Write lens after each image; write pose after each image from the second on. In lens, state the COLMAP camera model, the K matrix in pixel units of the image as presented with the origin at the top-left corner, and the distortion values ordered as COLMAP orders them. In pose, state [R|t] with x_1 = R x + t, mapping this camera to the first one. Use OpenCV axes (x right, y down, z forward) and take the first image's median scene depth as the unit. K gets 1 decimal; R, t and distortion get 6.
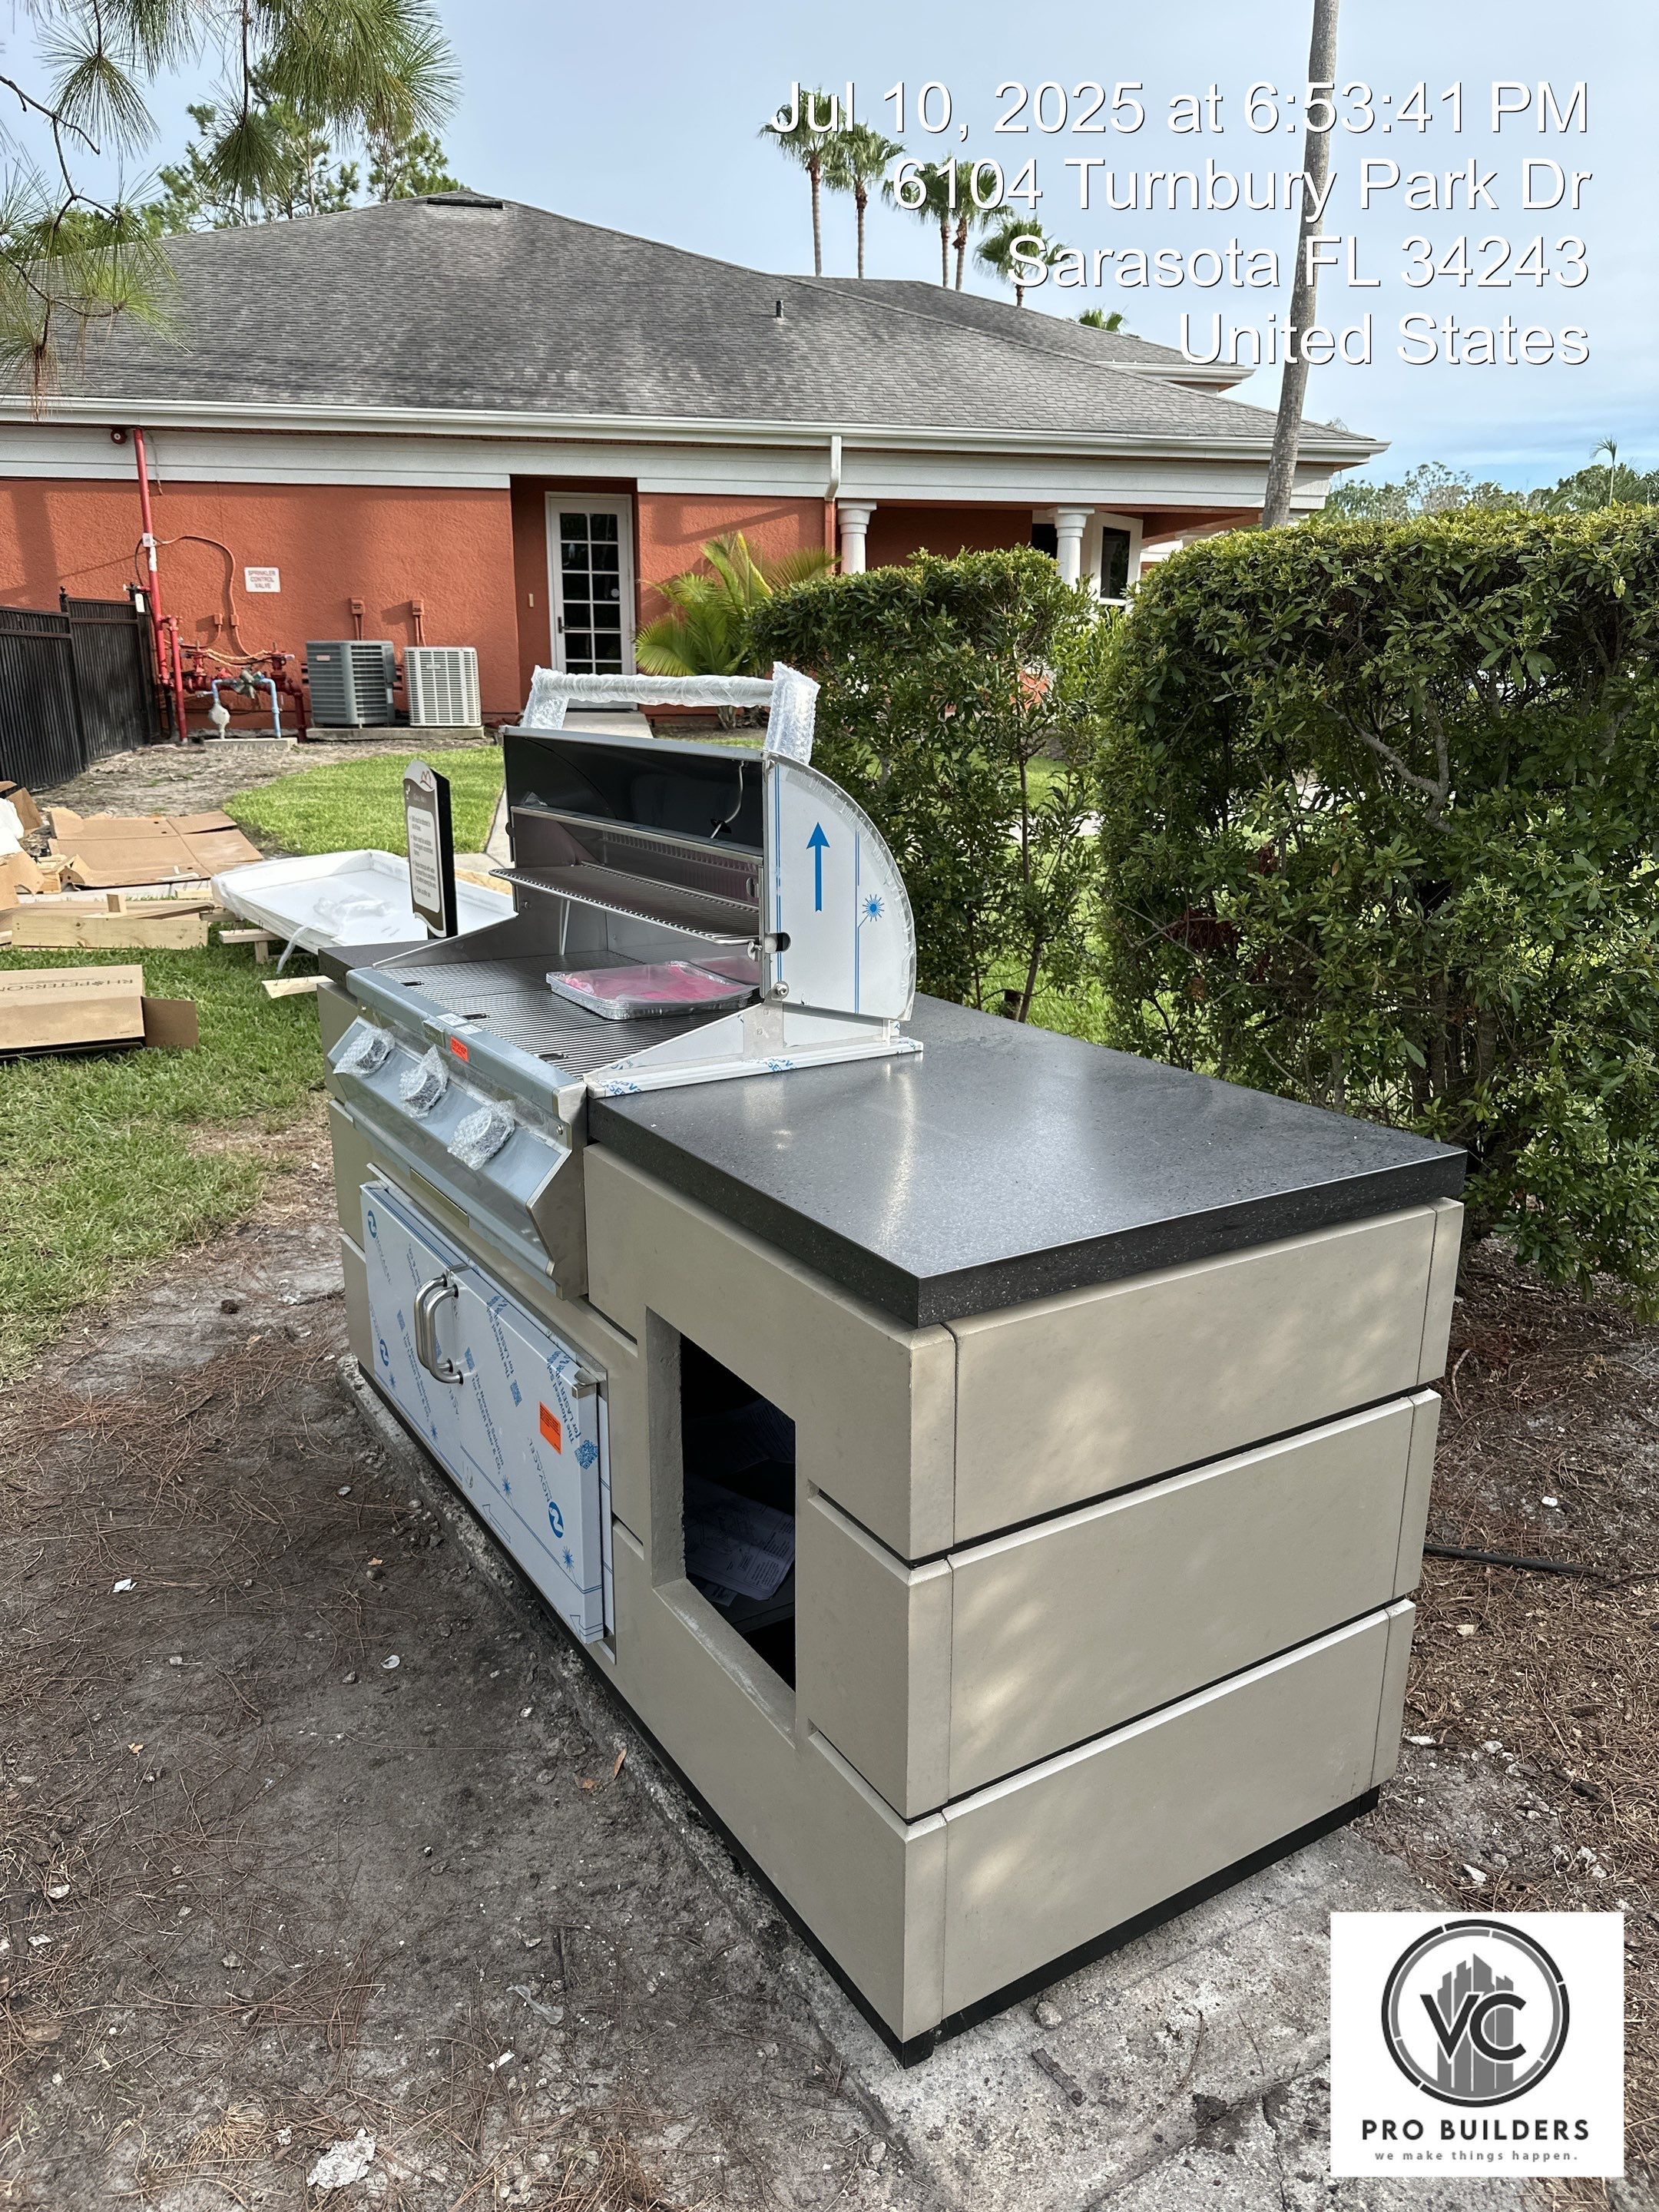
lens RADIAL K [[1575.8, 0, 848.1], [0, 1575.8, 1109.0], [0, 0, 1]] dist [-0.033958, -0.004348]
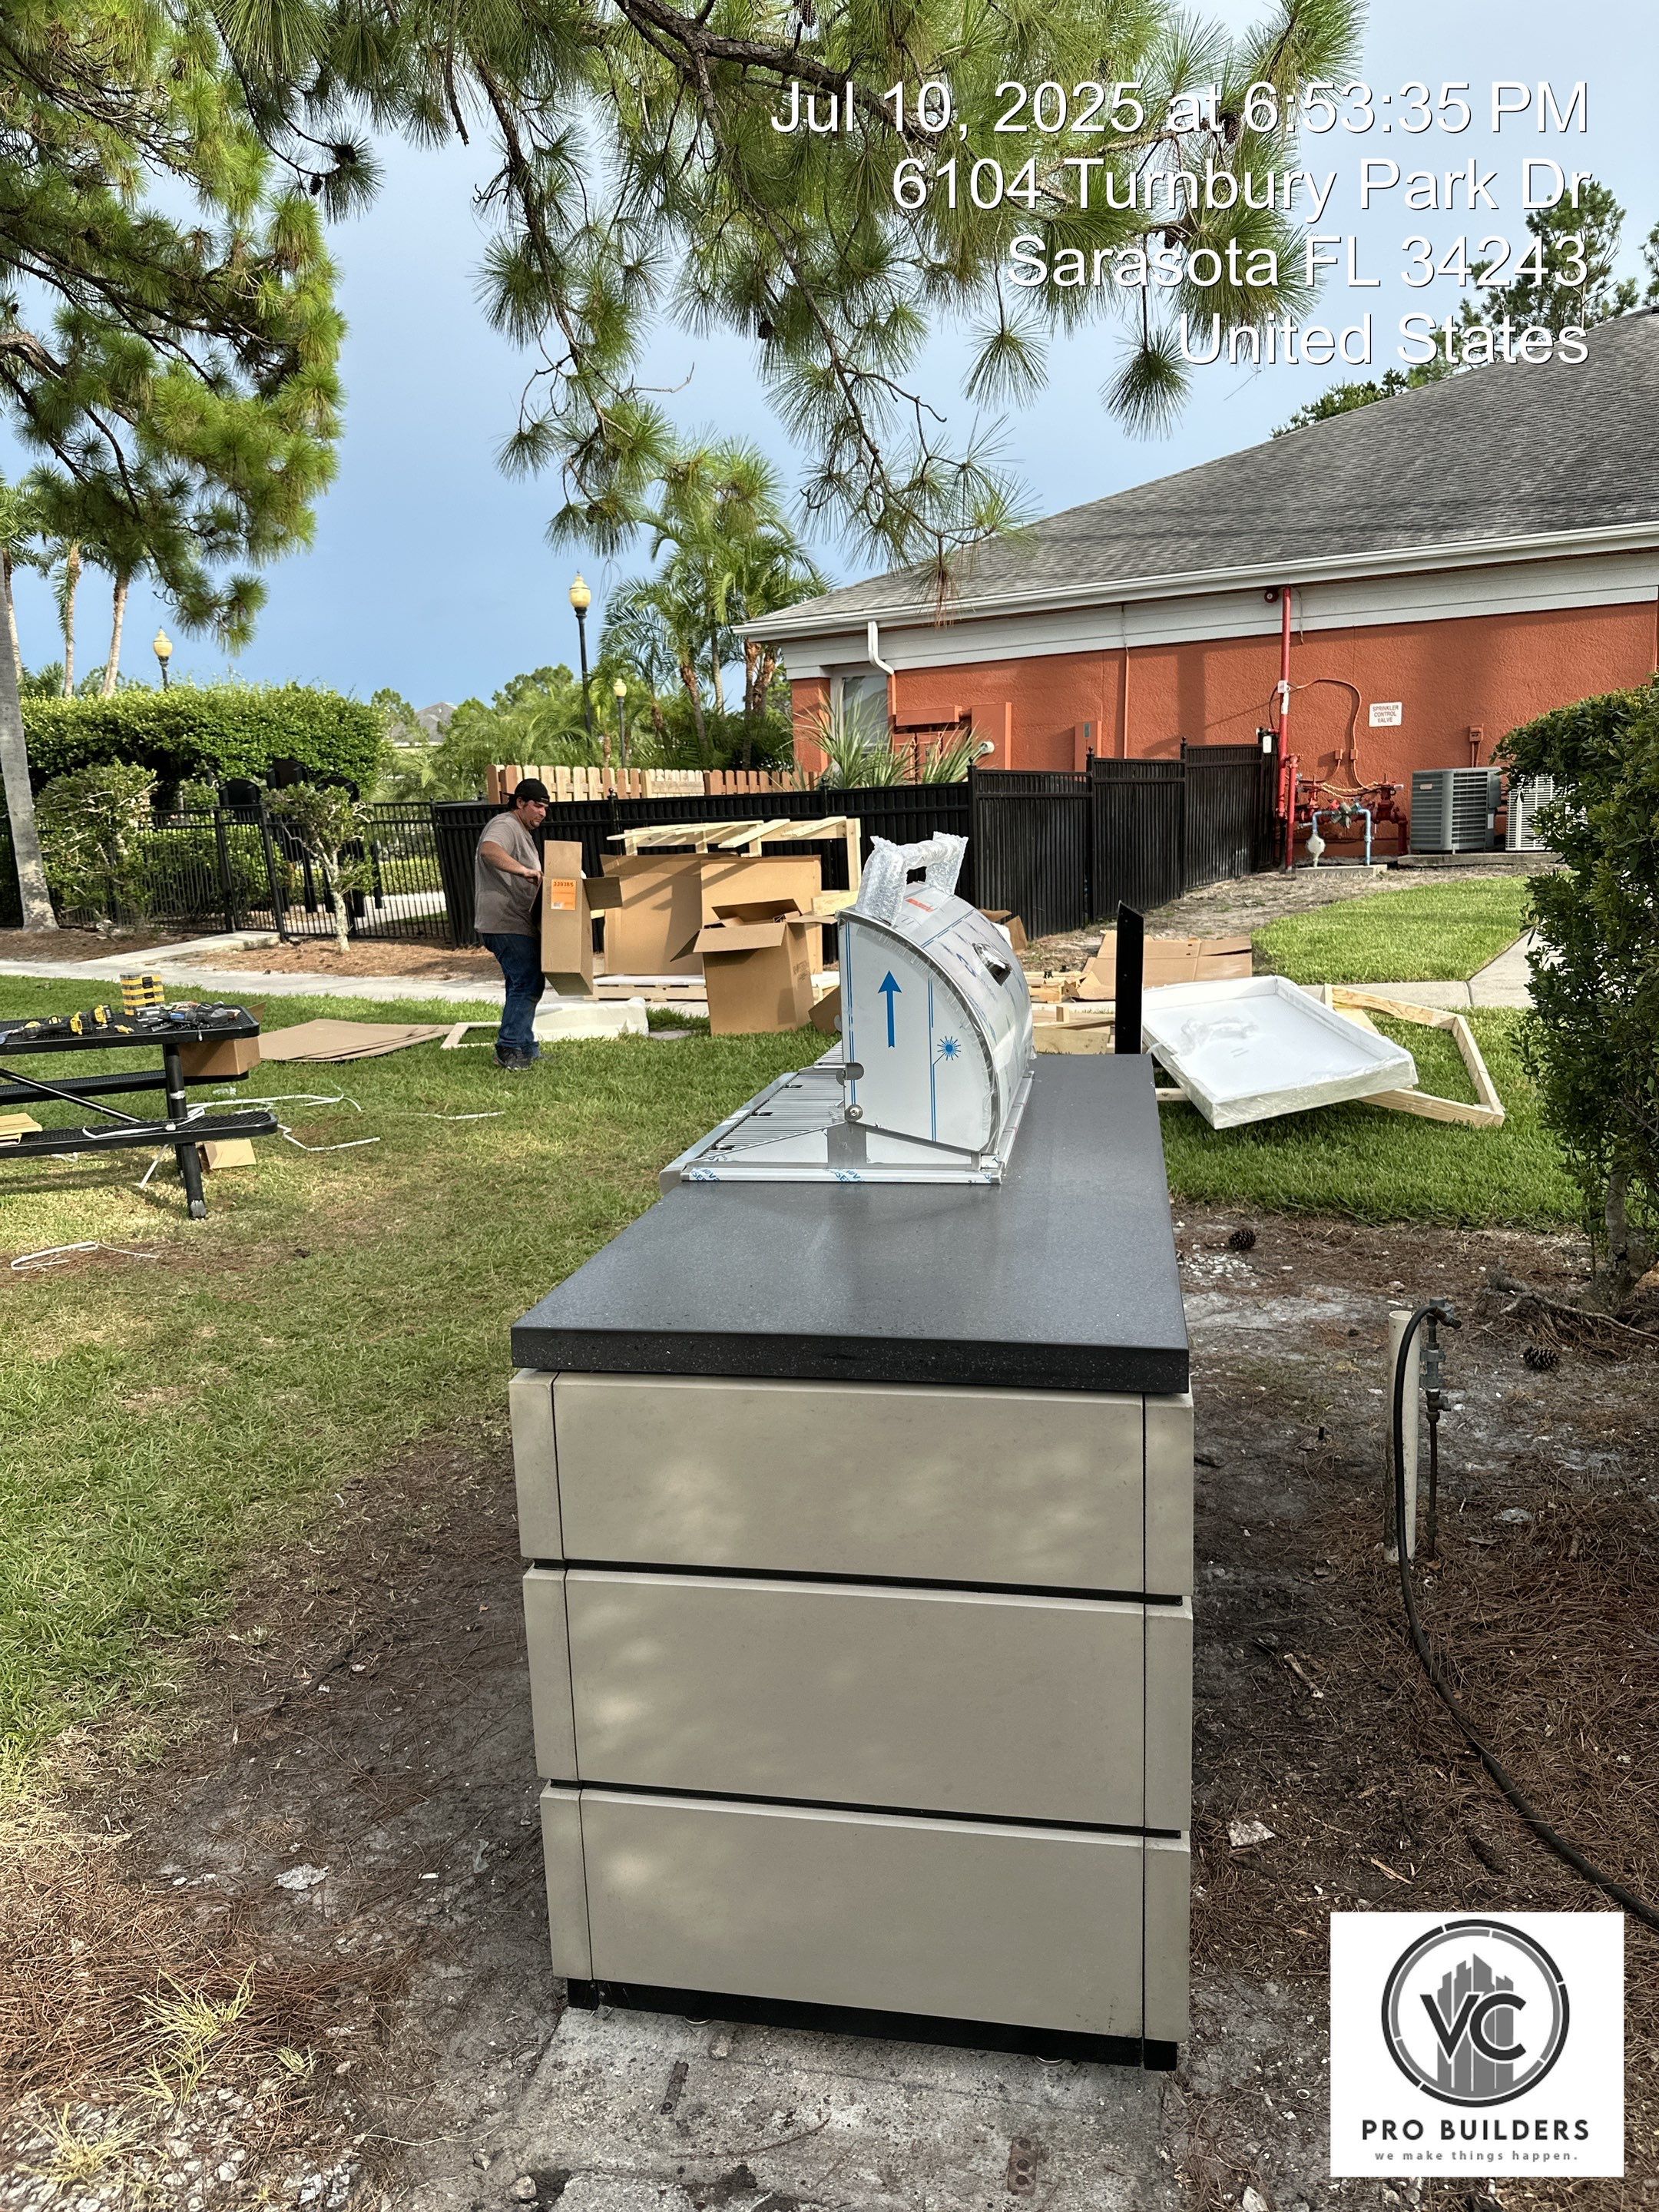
lens RADIAL K [[1575.8, 0, 848.1], [0, 1575.8, 1109.0], [0, 0, 1]] dist [-0.033958, -0.004348]
pose [[0.723792, 0.086741, -0.684544, 0.110385], [-0.137242, 0.990343, -0.019621, -0.008223], [0.676232, 0.108150, 0.728707, 0.023157]]
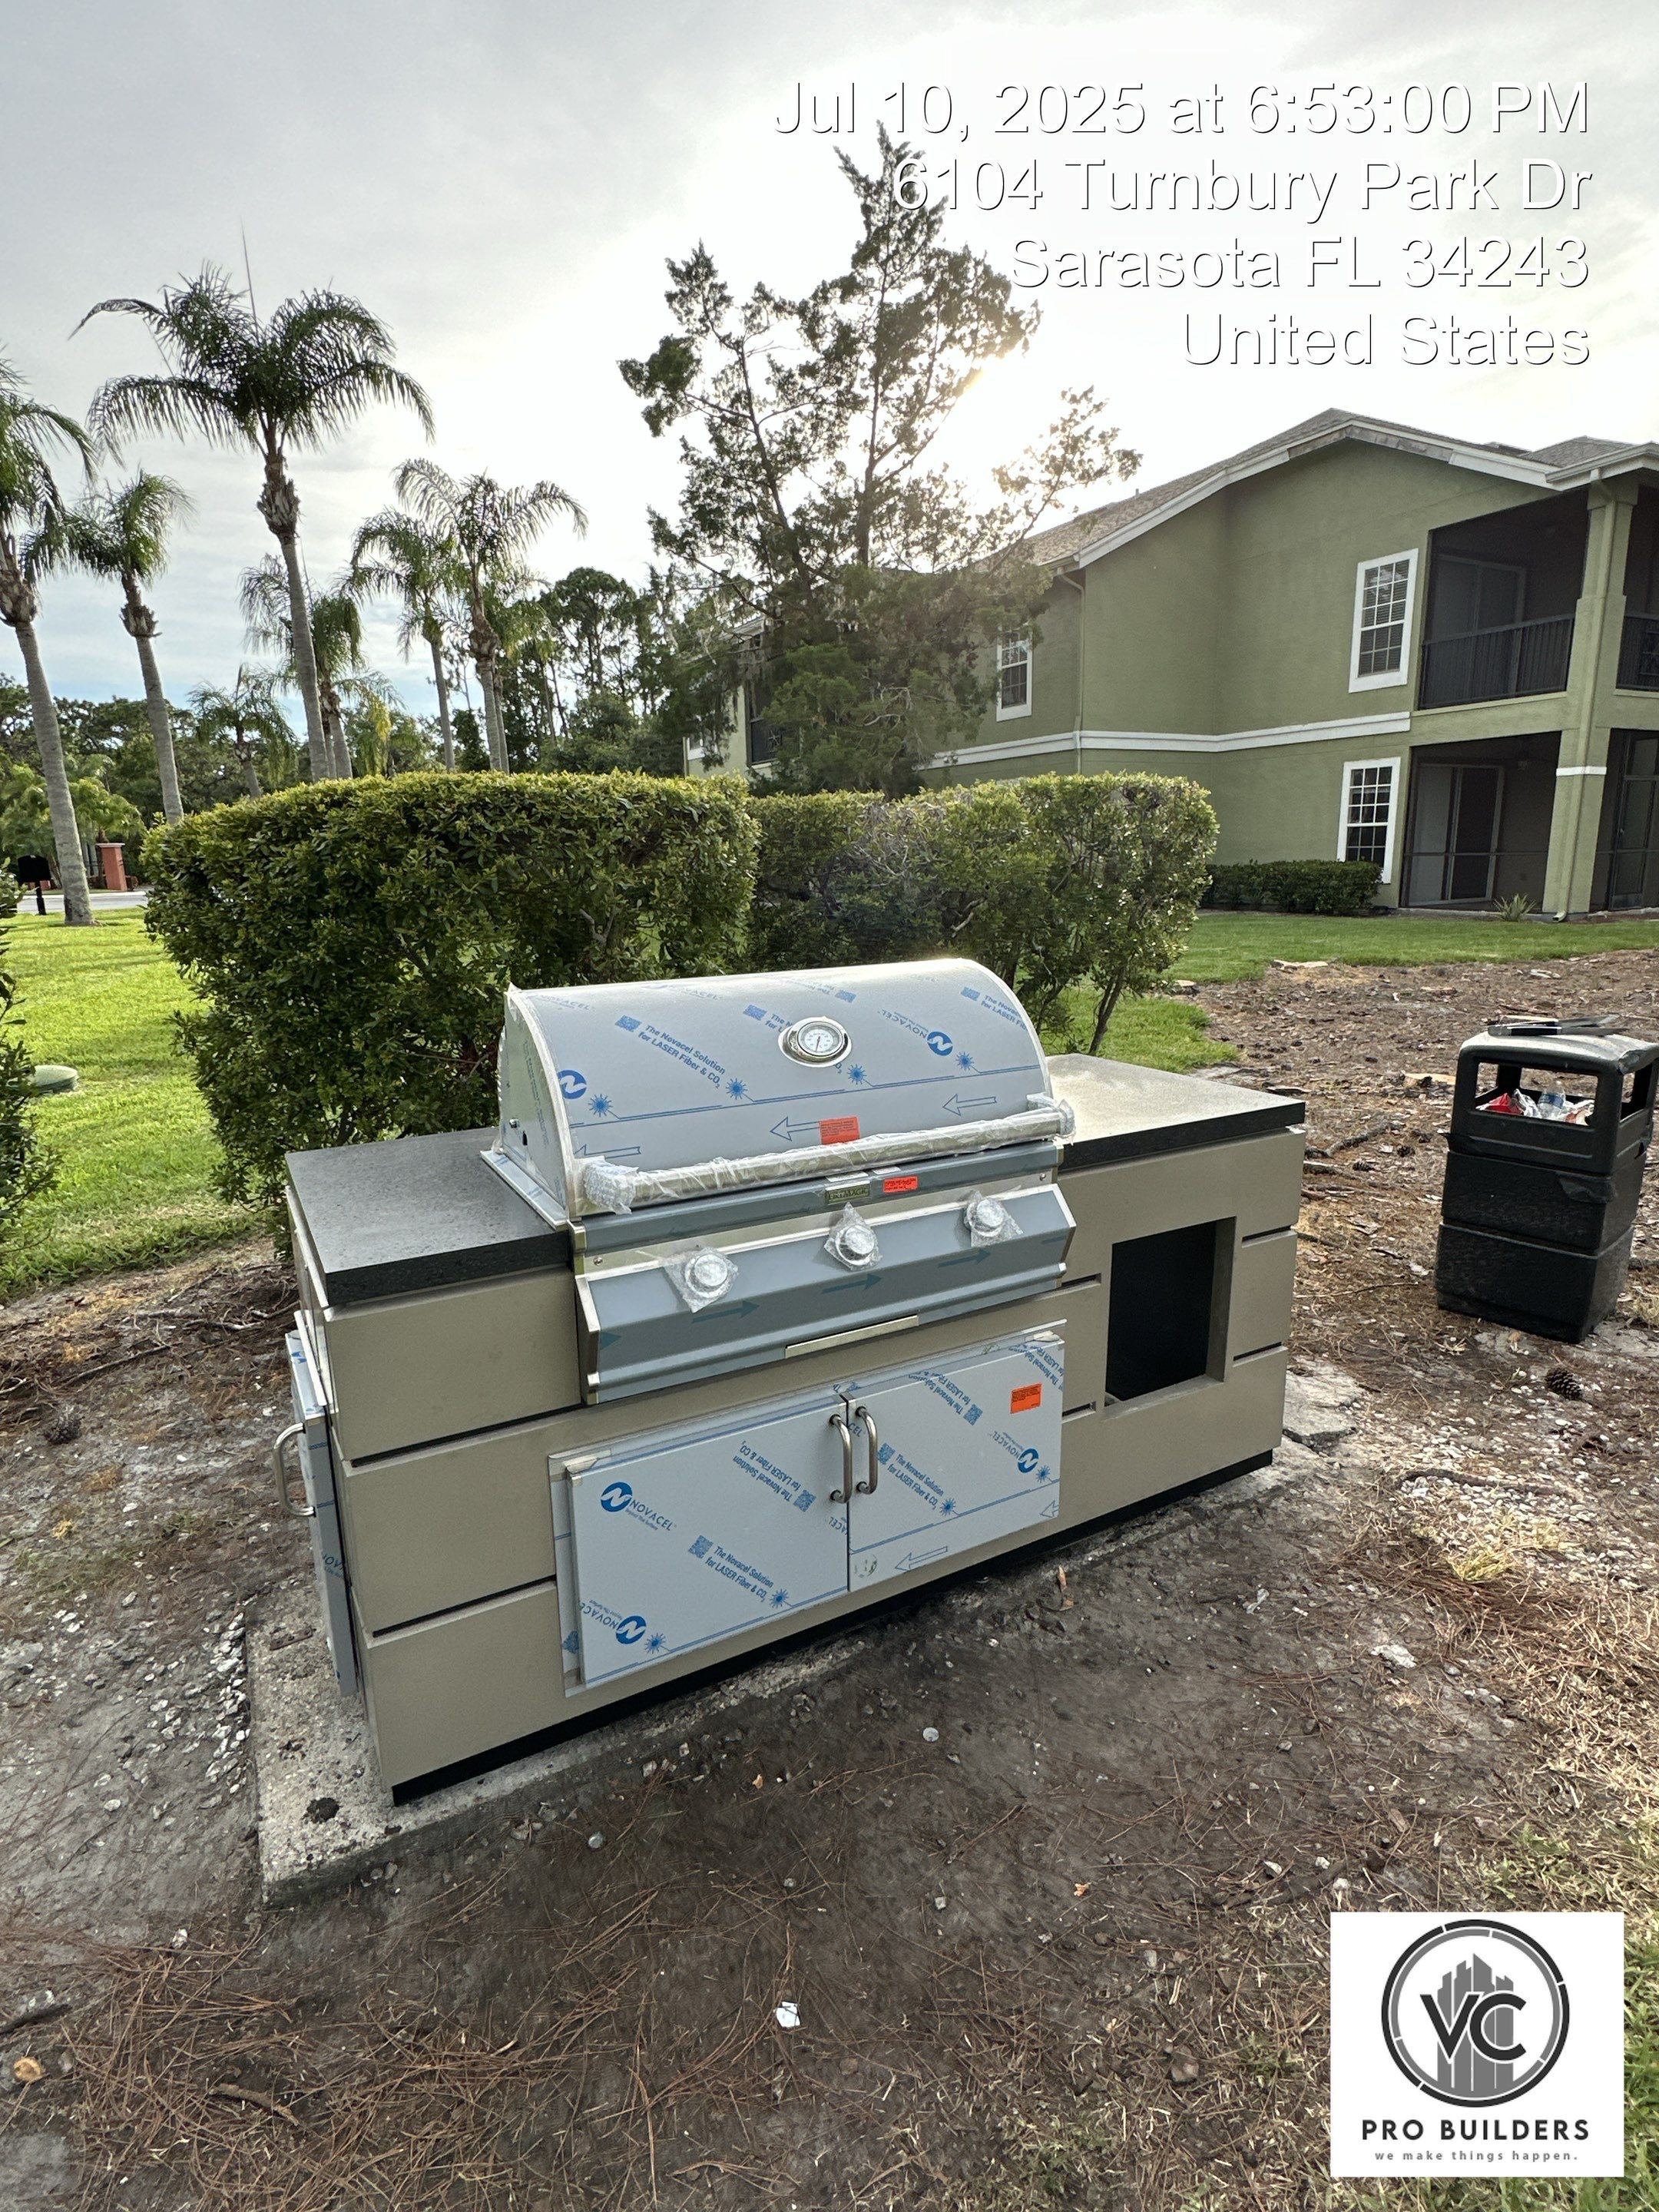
lens RADIAL K [[1128.6, 0, 829.5], [0, 1128.6, 1106.0], [0, 0, 1]] dist [-0.000185, -0.000177]
pose [[0.061731, -0.228428, 0.971602, -0.173997], [0.286059, 0.936670, 0.202040, -0.047256], [-0.956221, 0.265464, 0.123165, 0.146852]]
